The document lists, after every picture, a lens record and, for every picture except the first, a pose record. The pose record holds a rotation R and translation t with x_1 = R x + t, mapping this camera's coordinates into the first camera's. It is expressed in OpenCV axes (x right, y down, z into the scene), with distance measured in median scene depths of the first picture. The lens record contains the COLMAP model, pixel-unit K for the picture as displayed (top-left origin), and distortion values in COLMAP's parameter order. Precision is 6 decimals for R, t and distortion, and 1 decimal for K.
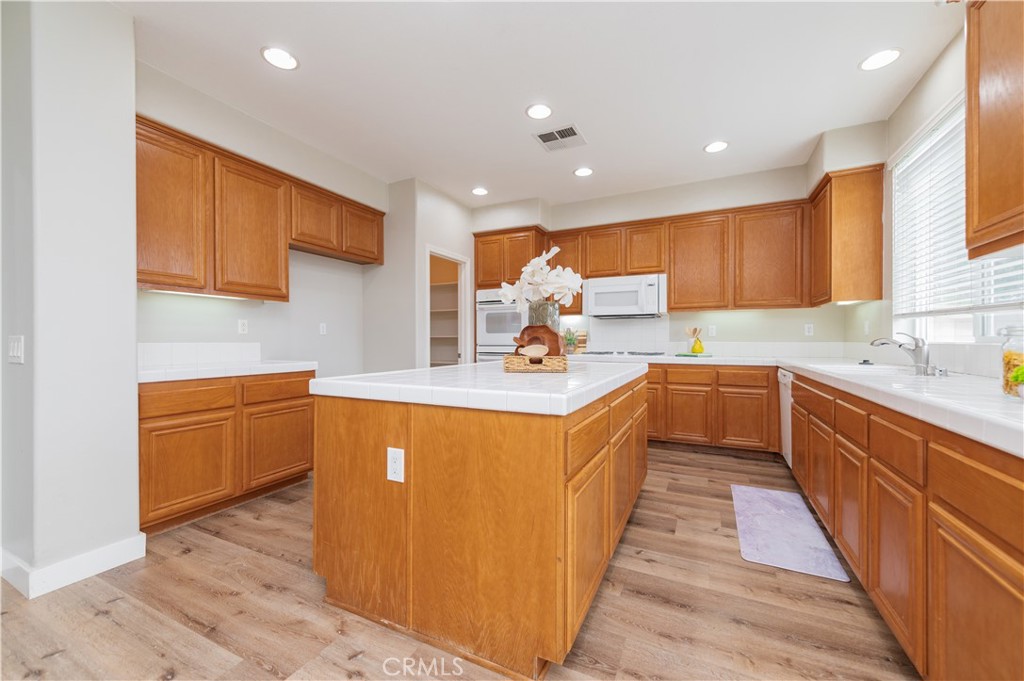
lens RADIAL K [[399.7, 0, 521.1], [0, 399.7, 339.8], [0, 0, 1]] dist [0.009637, -0.003099]
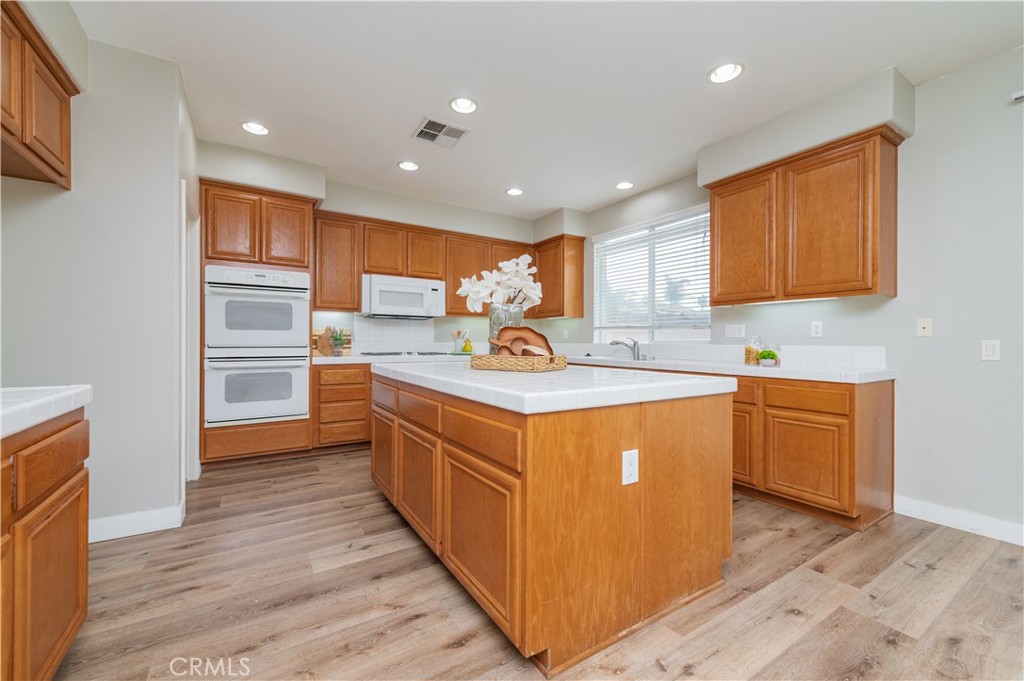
lens RADIAL K [[399.7, 0, 499.8], [0, 399.7, 338.4], [0, 0, 1]] dist [0.009637, -0.003099]
pose [[0.542866, 0.010906, 0.839748, -0.734416], [-0.008192, 0.999937, -0.007691, 0.001442], [-0.839779, -0.002704, 0.542921, 0.405433]]
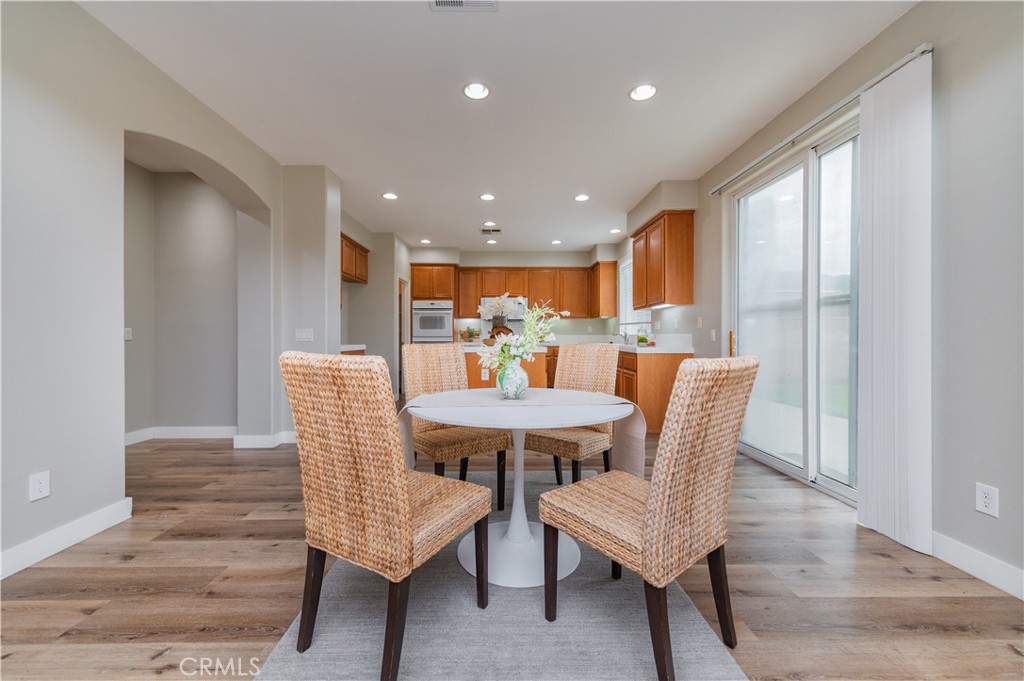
lens RADIAL K [[399.7, 0, 503.9], [0, 399.7, 333.3], [0, 0, 1]] dist [0.009637, -0.003099]
pose [[0.898496, 0.002562, 0.438975, -0.847740], [-0.001776, 0.999996, -0.002200, 0.006113], [-0.438979, 0.001197, 0.898497, -0.954633]]
